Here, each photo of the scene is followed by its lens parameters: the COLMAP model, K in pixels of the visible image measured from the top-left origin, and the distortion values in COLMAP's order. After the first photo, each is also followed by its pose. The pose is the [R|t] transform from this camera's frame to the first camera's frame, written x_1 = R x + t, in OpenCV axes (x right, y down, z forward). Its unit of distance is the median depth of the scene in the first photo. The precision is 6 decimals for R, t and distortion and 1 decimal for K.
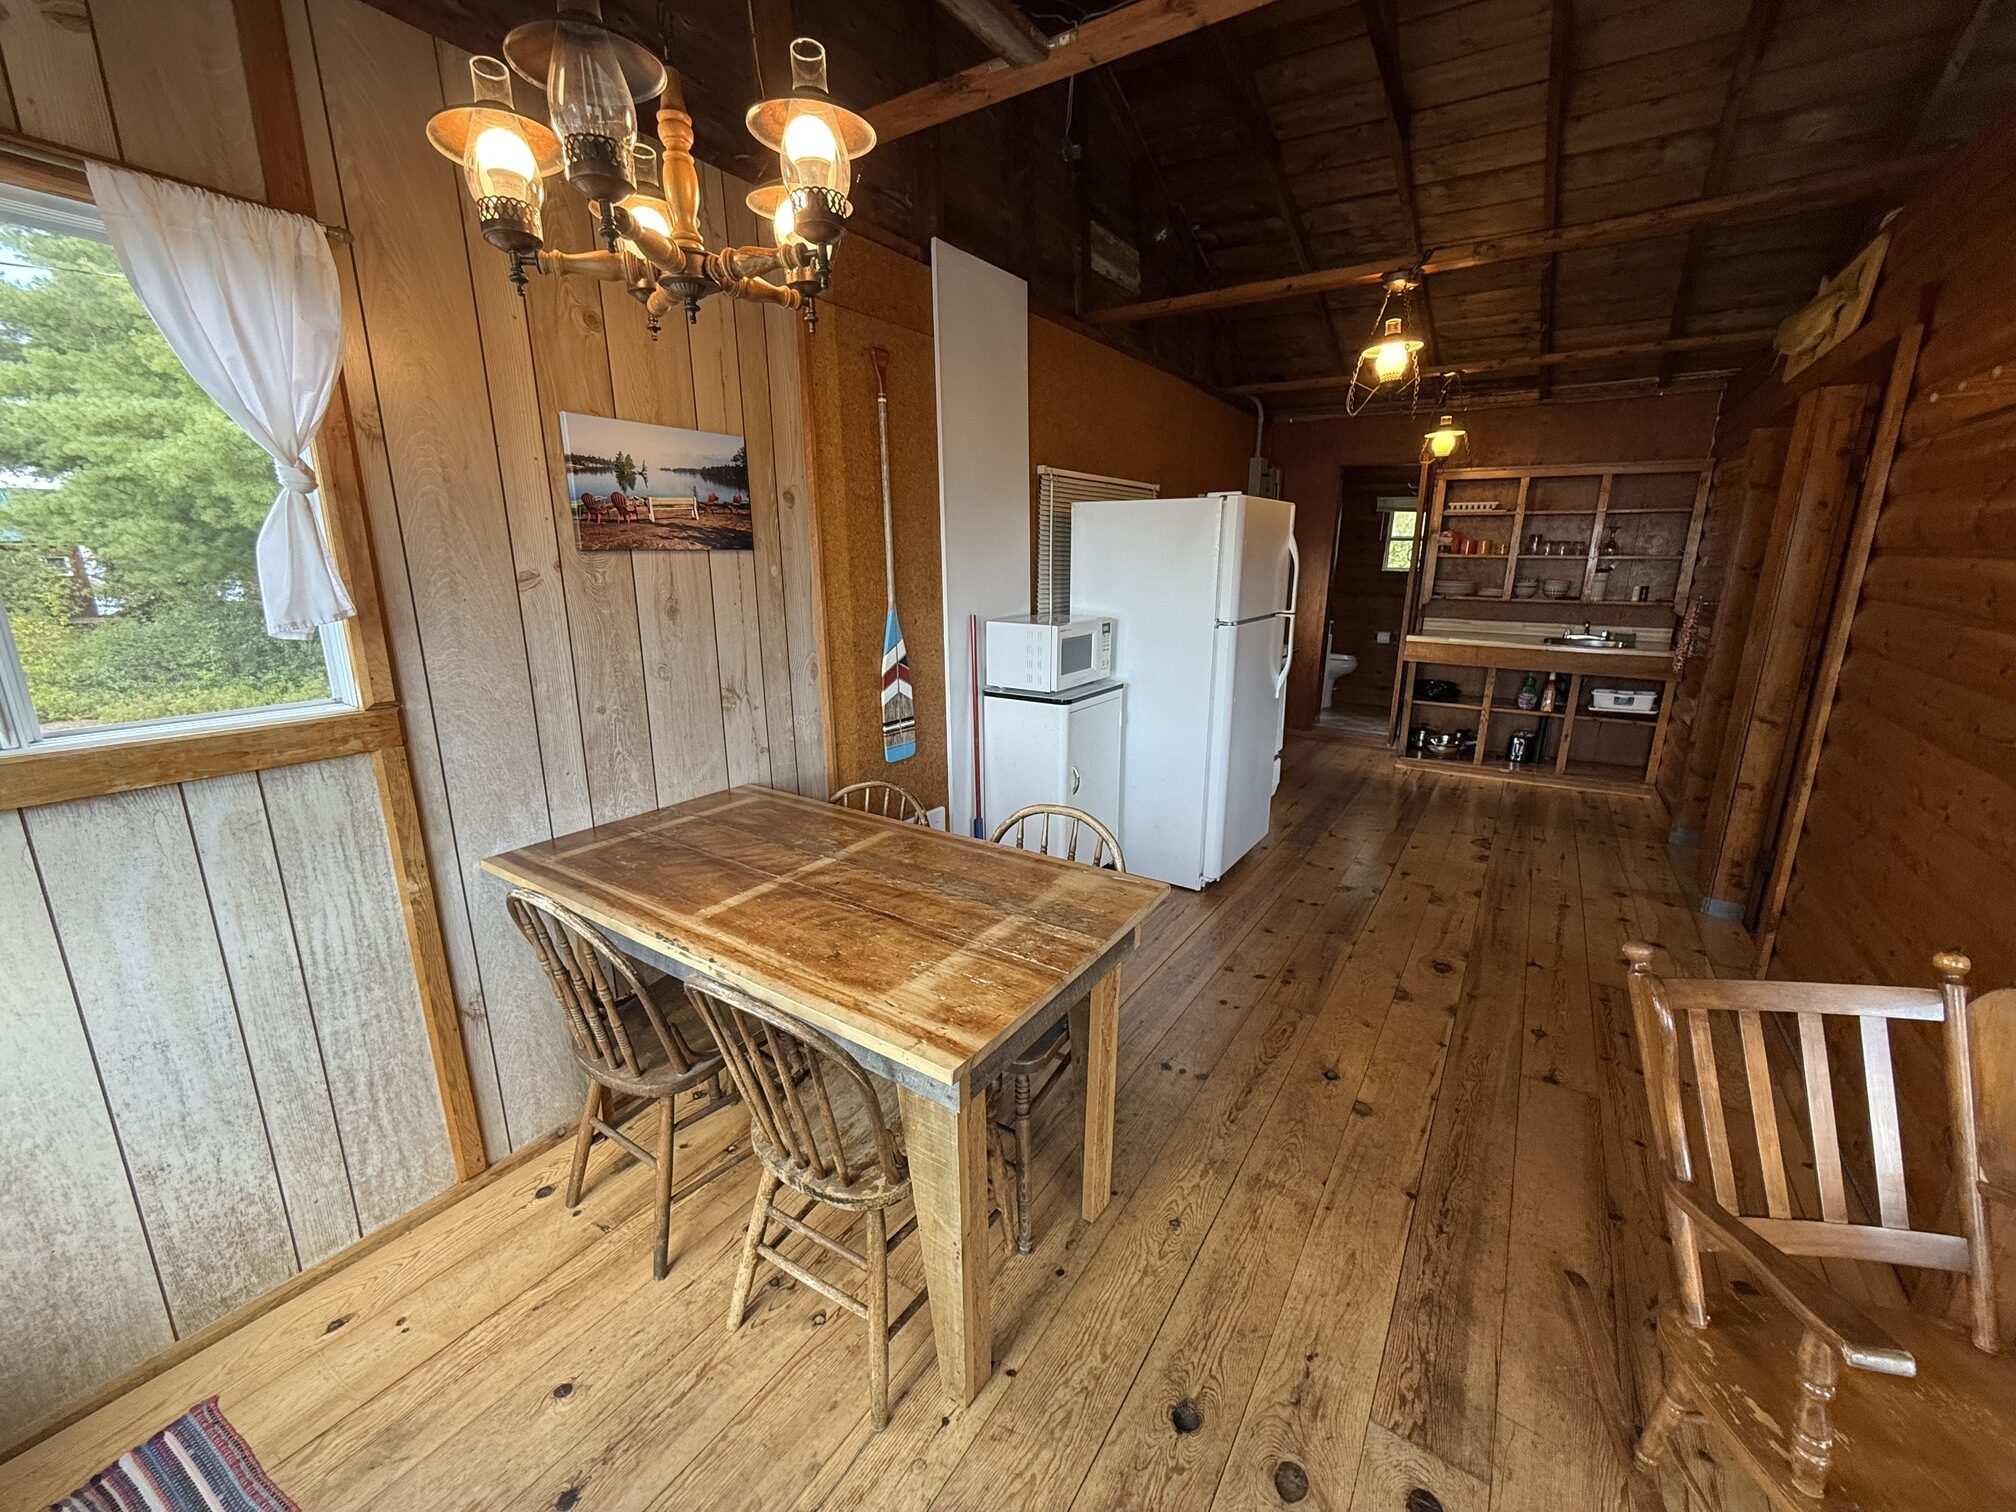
lens RADIAL K [[818.3, 0, 1016.4], [0, 818.3, 753.4], [0, 0, 1]] dist [0.015424, 0.000095]
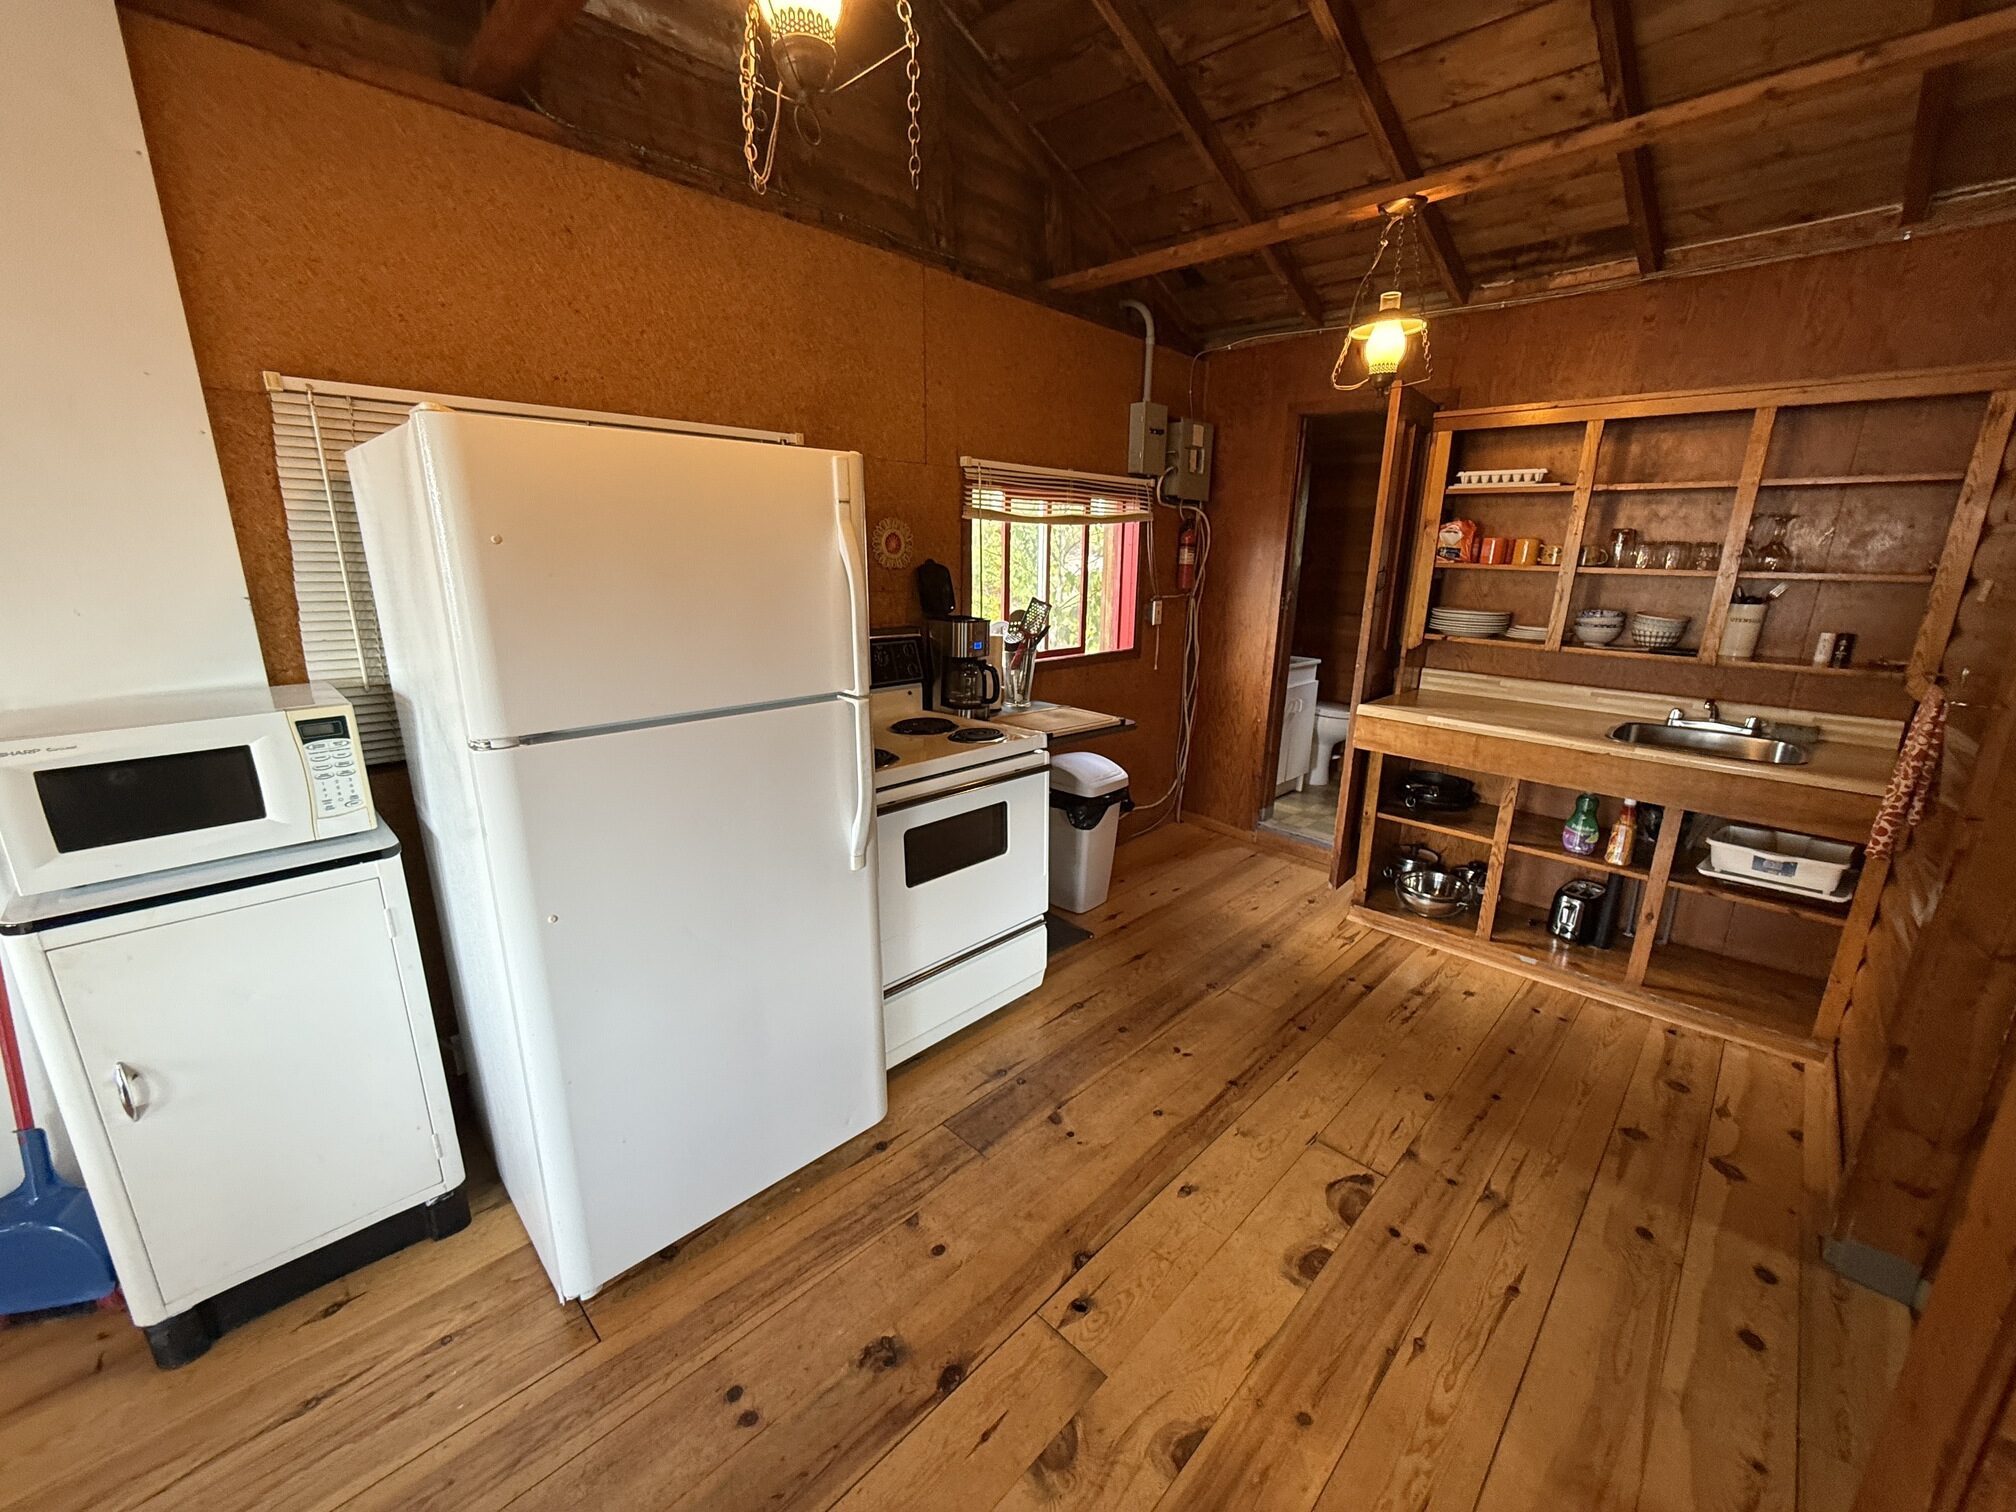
lens RADIAL K [[804.6, 0, 1013.3], [0, 804.6, 756.8], [0, 0, 1]] dist [0.000620, 0.000535]
pose [[0.978150, 0.058248, -0.199572, 0.368522], [-0.055736, 0.998280, 0.018187, -0.108416], [0.200288, -0.006666, 0.979714, 0.419867]]
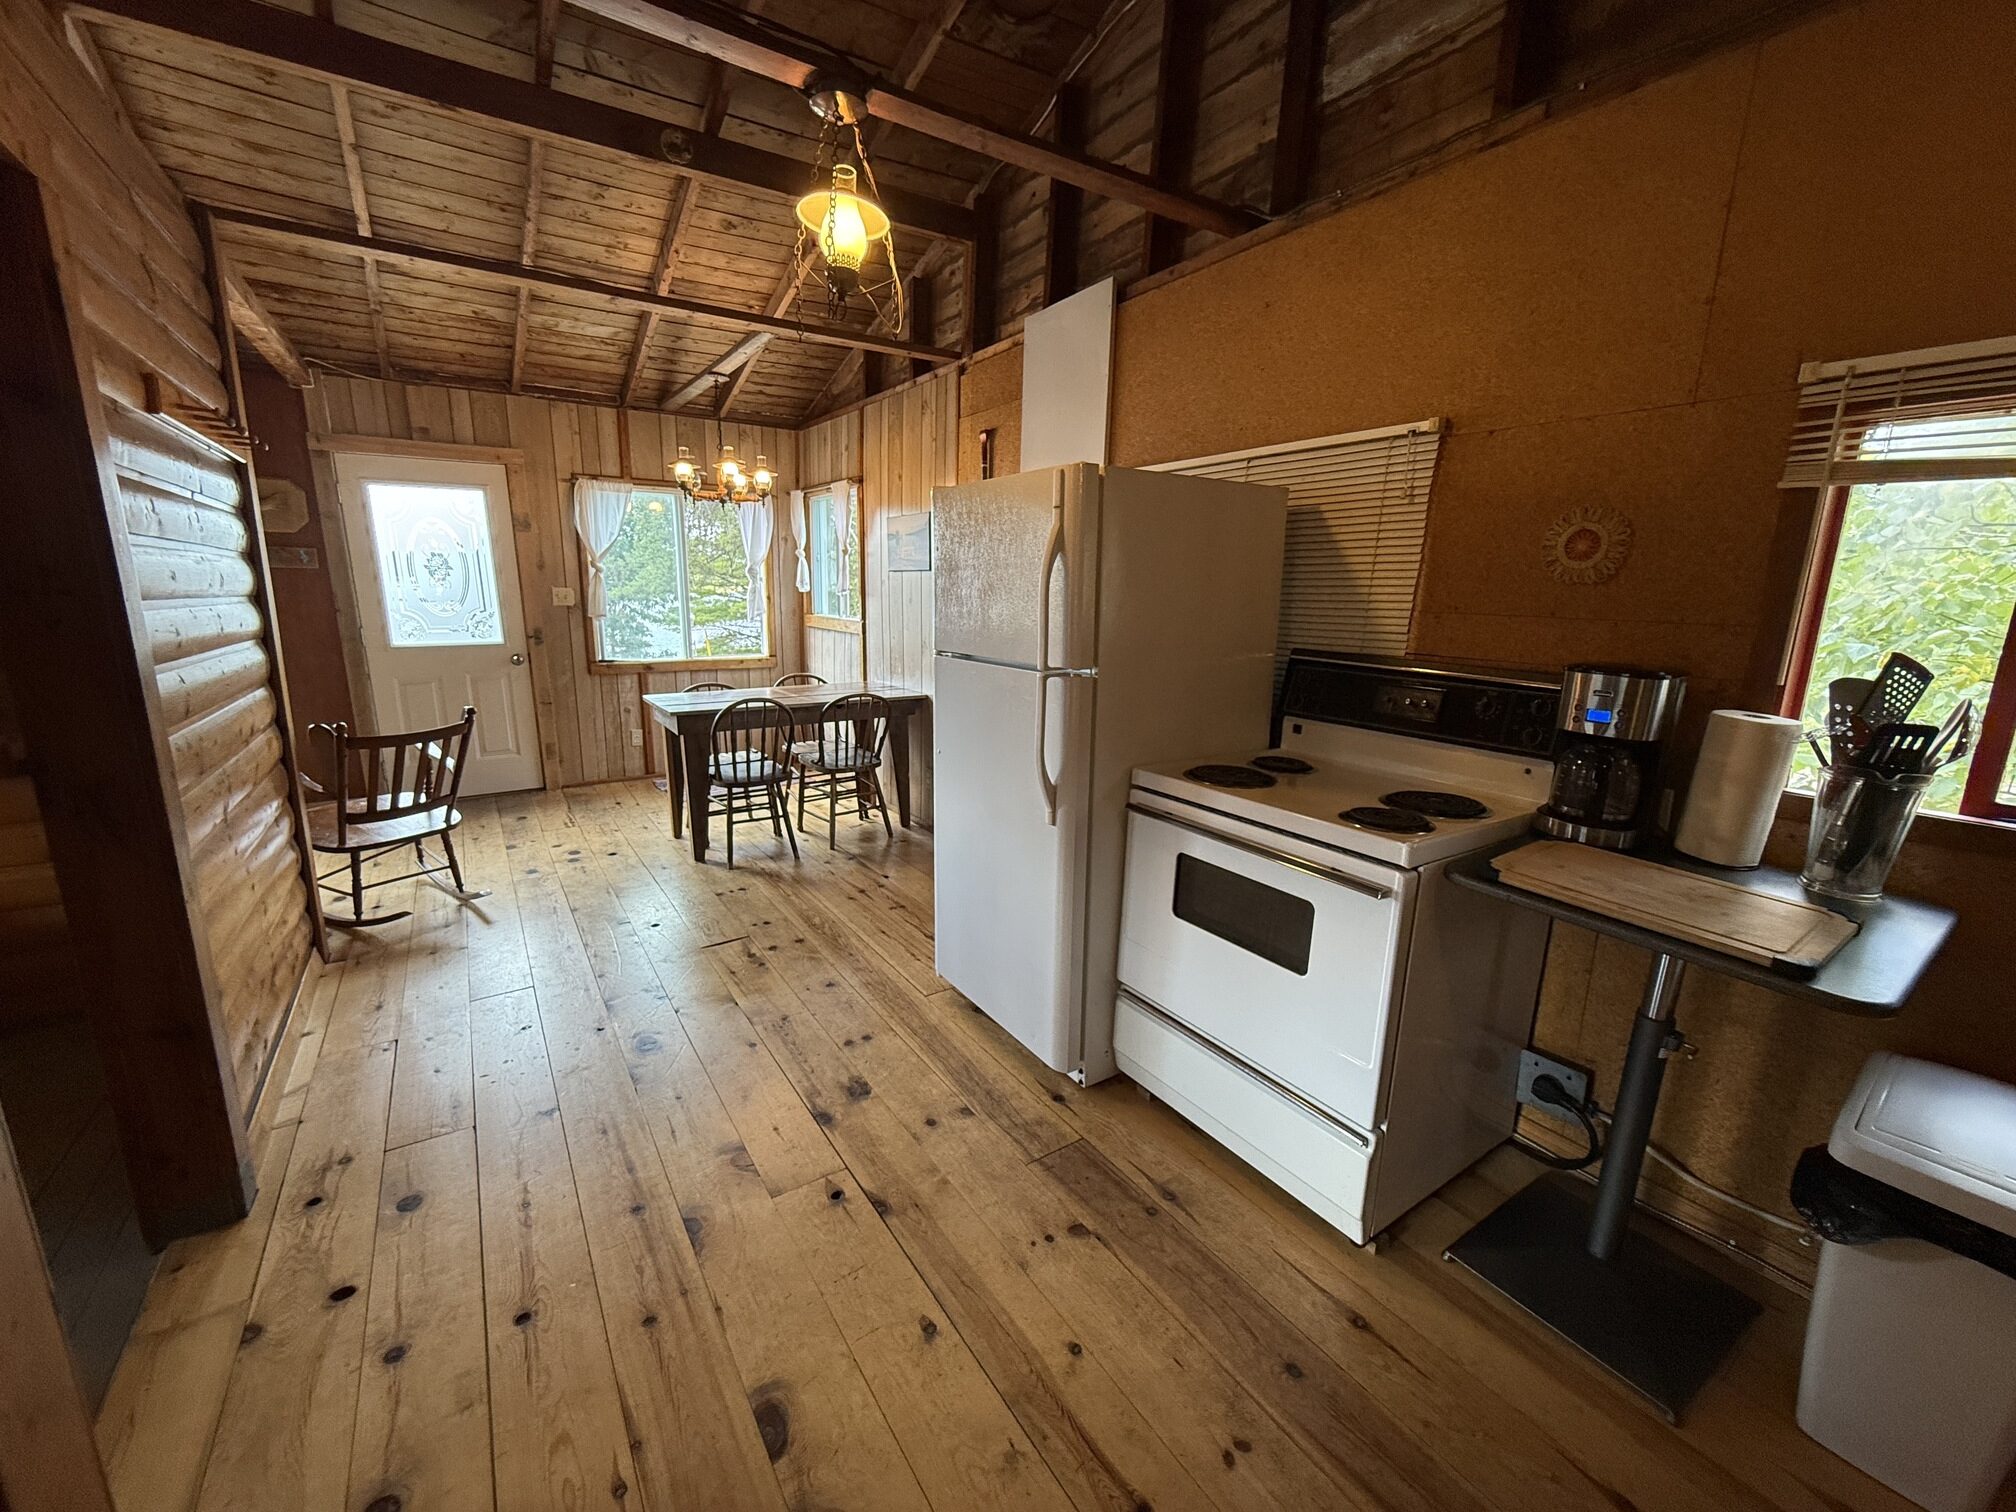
lens RADIAL K [[804.6, 0, 1013.3], [0, 804.6, 756.8], [0, 0, 1]] dist [0.000620, 0.000535]
pose [[-0.393836, 0.181624, -0.901058, 0.596267], [-0.237768, 0.926790, 0.290735, -0.192346], [0.887896, 0.328745, -0.321819, 0.845406]]
